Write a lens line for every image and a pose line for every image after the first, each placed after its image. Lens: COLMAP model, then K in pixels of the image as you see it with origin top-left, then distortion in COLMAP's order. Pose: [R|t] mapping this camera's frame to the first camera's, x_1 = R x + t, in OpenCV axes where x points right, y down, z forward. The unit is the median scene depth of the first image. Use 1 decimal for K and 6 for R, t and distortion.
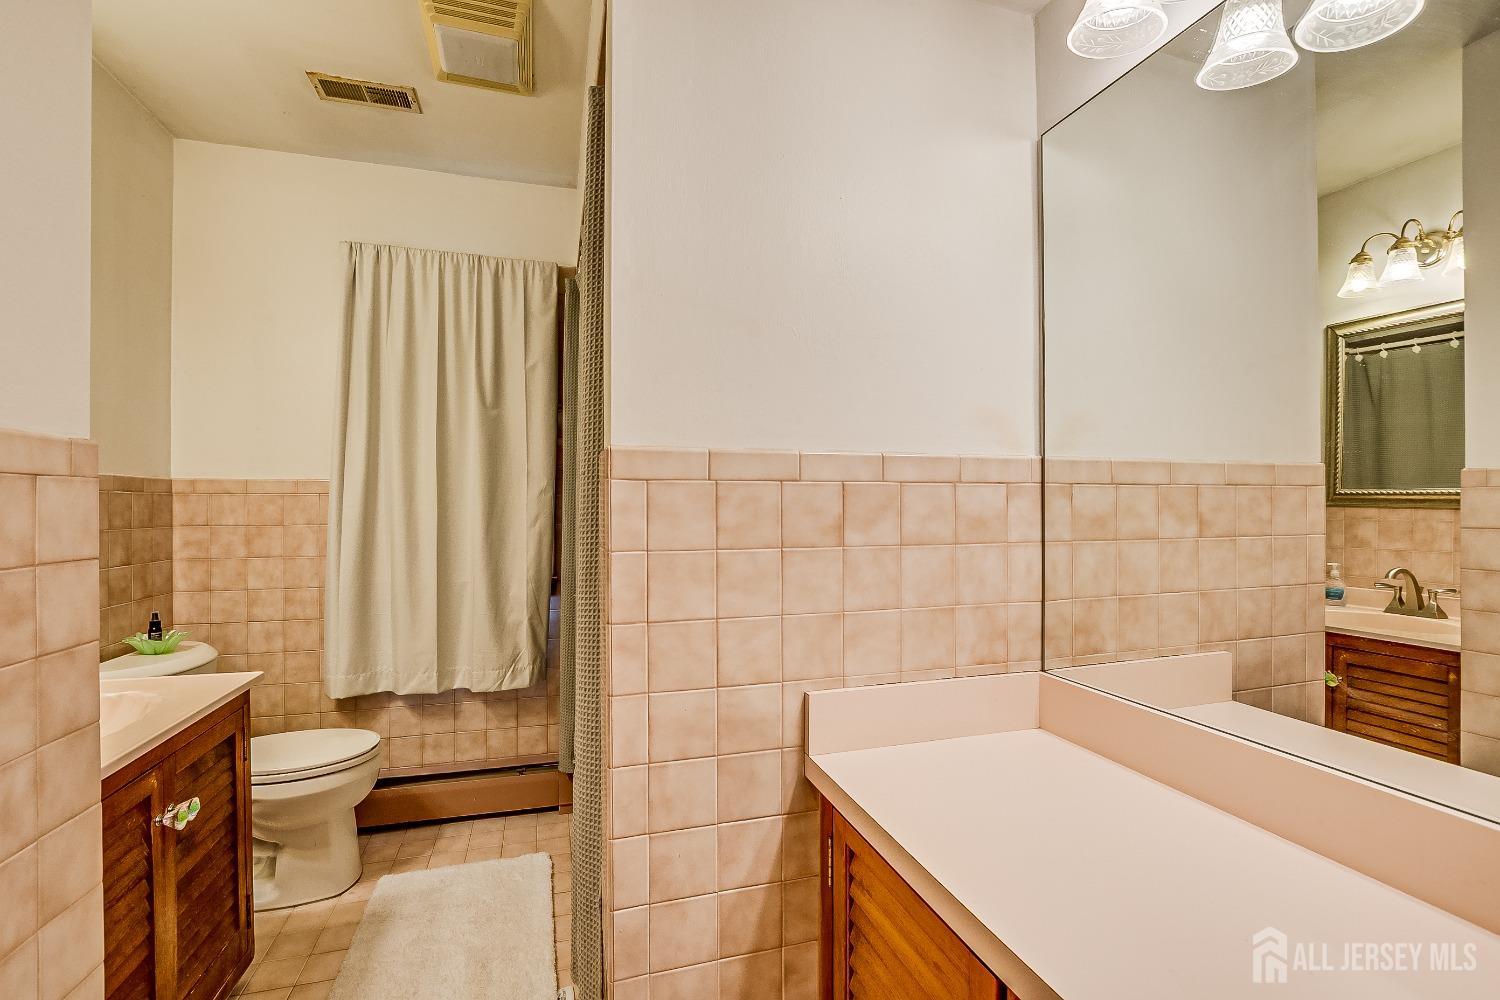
lens RADIAL K [[656.4, 0, 745.9], [0, 656.4, 503.3], [0, 0, 1]] dist [-0.023232, 0.001315]
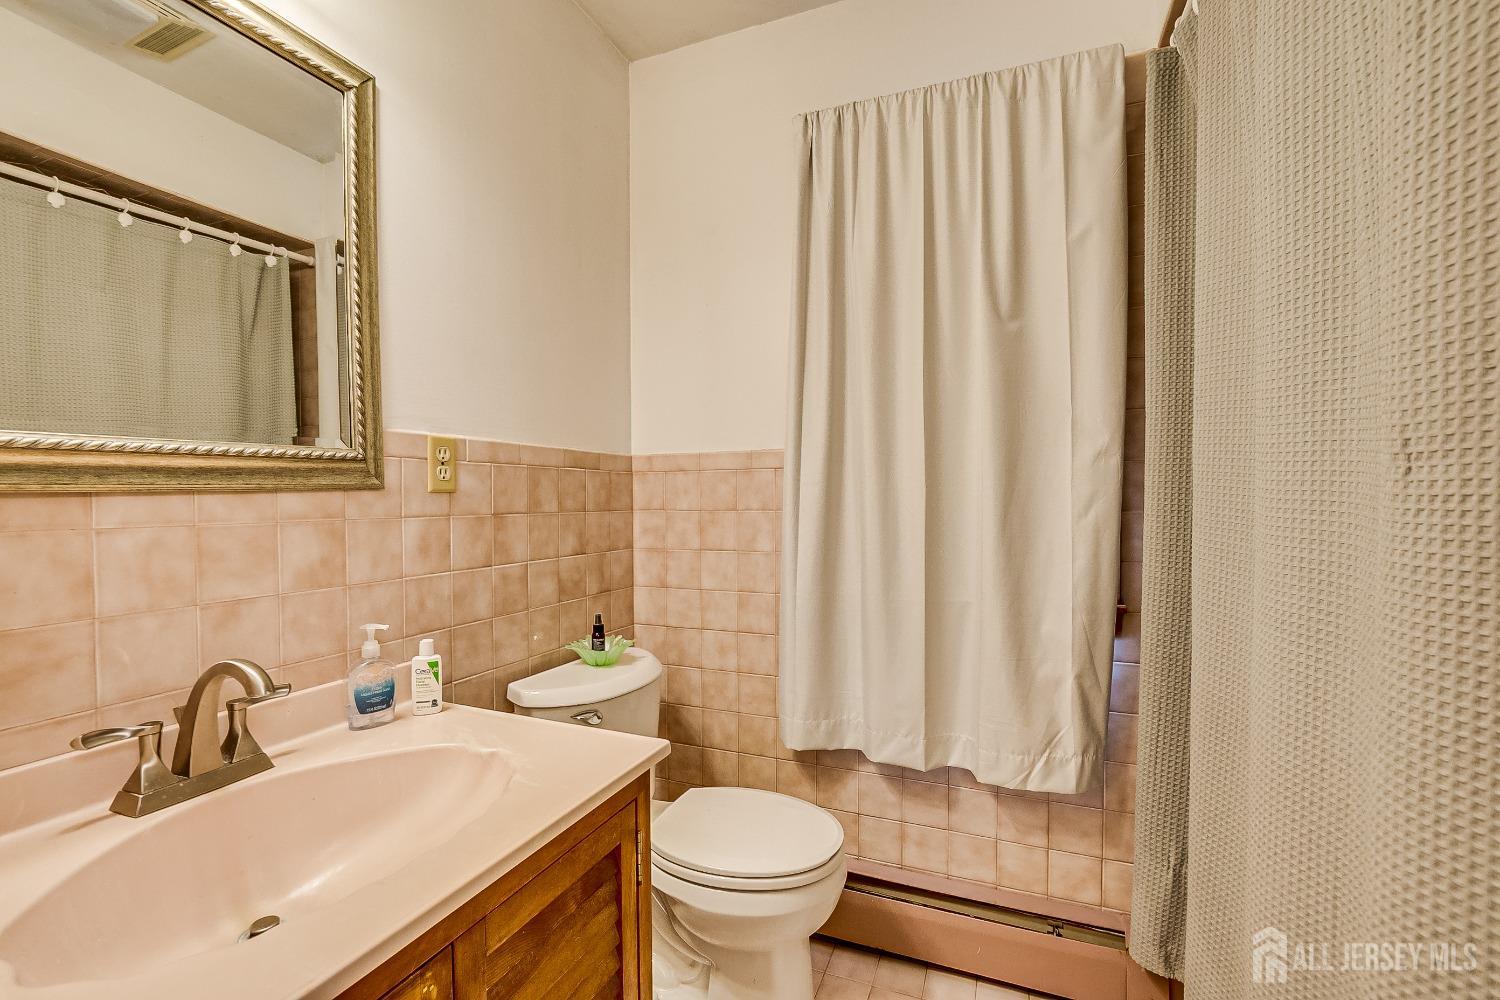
lens RADIAL K [[656.4, 0, 742.5], [0, 656.4, 507.2], [0, 0, 1]] dist [-0.023232, 0.001315]
pose [[0.770285, 0.003930, -0.637688, -0.202898], [0.007392, 0.999859, 0.015091, 0.018319], [0.637657, -0.016339, 0.770147, 0.394003]]
